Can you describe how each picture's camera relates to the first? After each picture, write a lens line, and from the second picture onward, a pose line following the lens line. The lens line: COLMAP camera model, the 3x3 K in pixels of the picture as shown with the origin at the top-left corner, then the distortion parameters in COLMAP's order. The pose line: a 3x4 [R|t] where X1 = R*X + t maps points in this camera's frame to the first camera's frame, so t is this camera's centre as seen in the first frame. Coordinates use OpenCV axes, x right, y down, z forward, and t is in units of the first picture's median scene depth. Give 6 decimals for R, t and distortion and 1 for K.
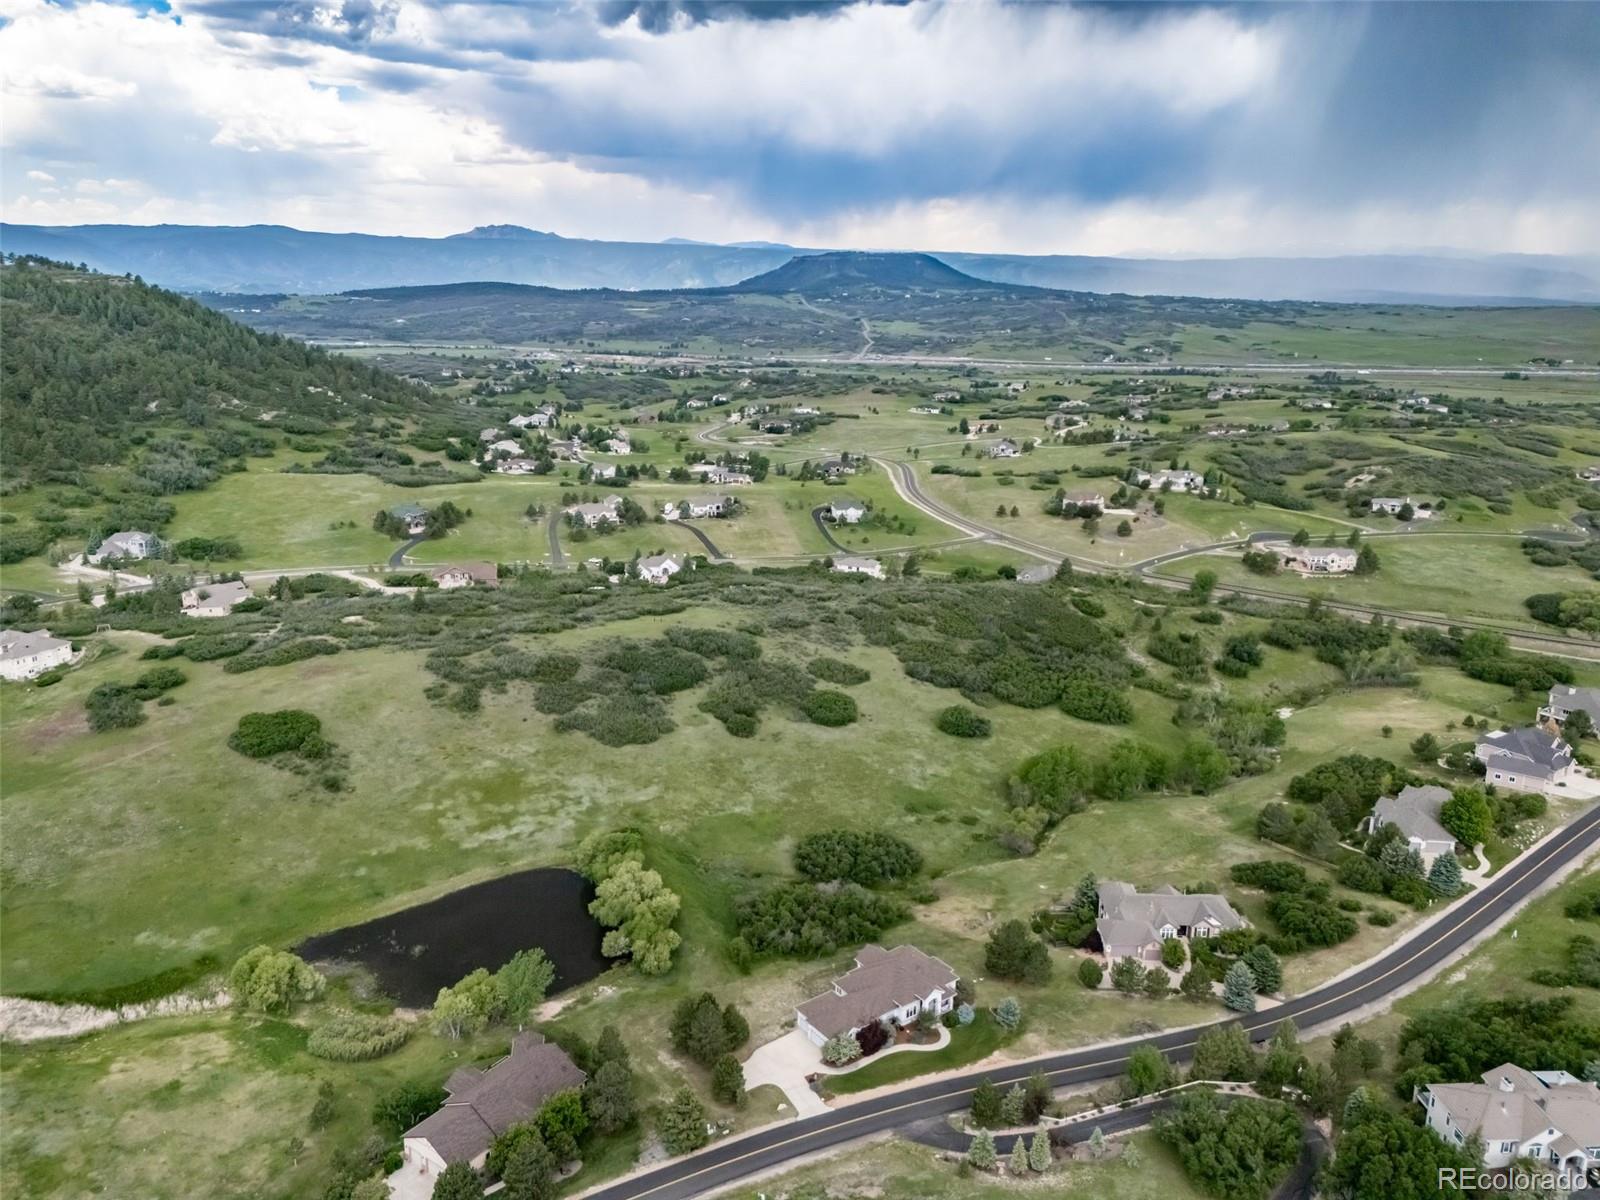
lens RADIAL K [[1201.6, 0, 806.3], [0, 1201.6, 594.6], [0, 0, 1]] dist [0.096512, -0.112085]
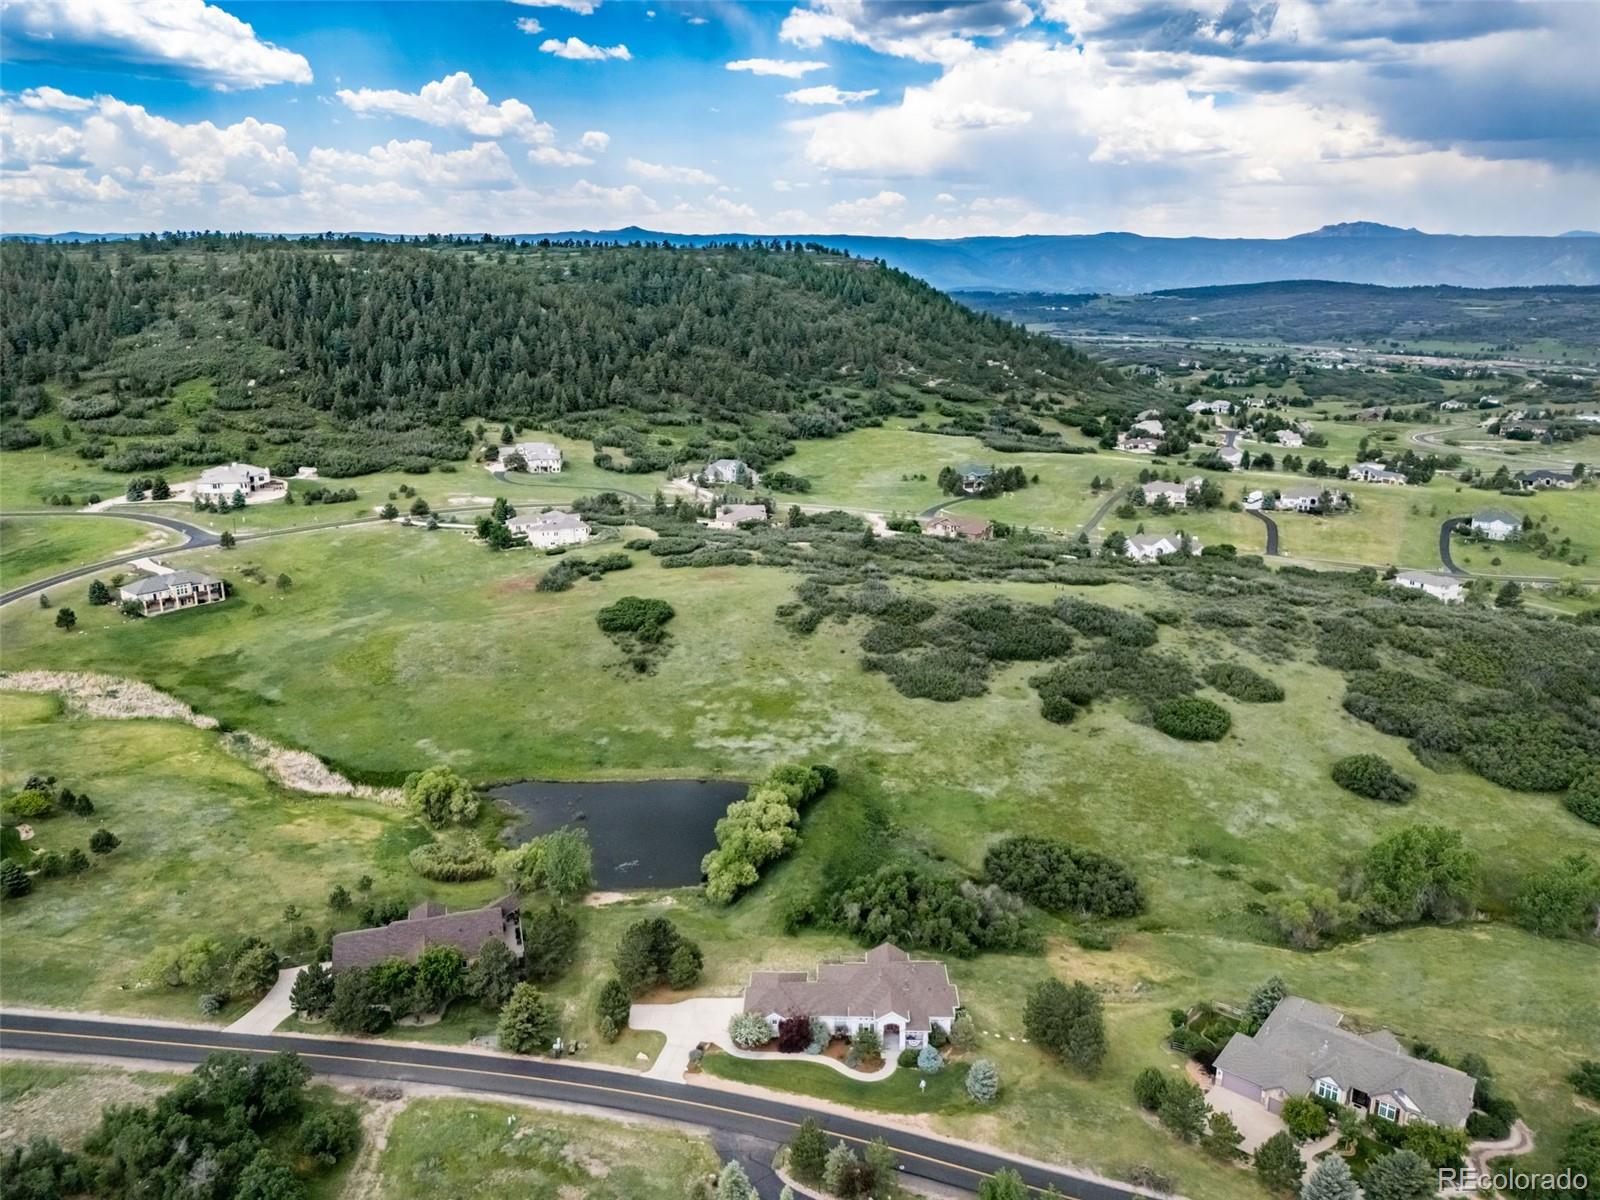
lens RADIAL K [[1201.6, 0, 806.3], [0, 1201.6, 594.6], [0, 0, 1]] dist [0.096512, -0.112085]
pose [[0.782180, 0.154562, -0.603577, 0.167605], [-0.159989, 0.986084, 0.045182, 0.009715], [0.602161, 0.061225, 0.796023, 0.106011]]
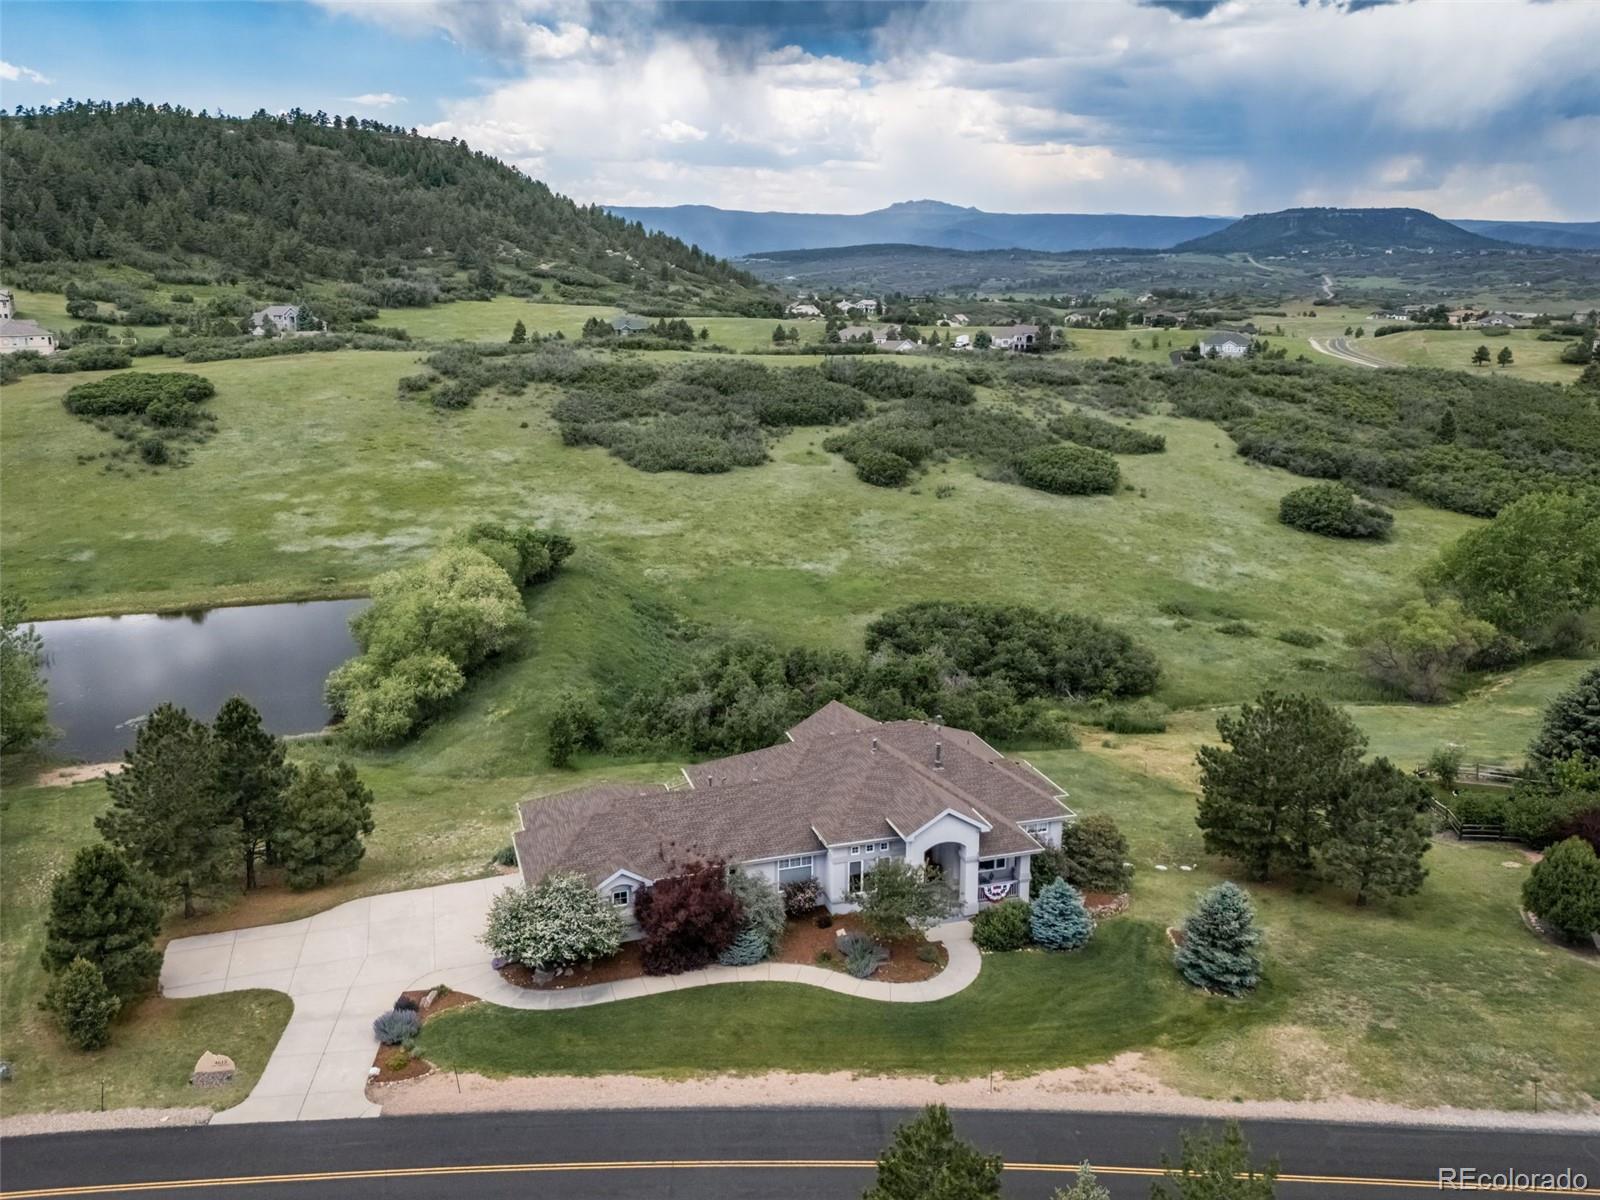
lens RADIAL K [[1272.5, 0, 792.7], [0, 1272.5, 569.1], [0, 0, 1]] dist [0.110424, -0.143378]
pose [[0.939634, 0.069726, -0.335001, 0.057045], [-0.083747, 0.996105, -0.027574, 0.093611], [0.331773, 0.053964, 0.941814, 0.232345]]
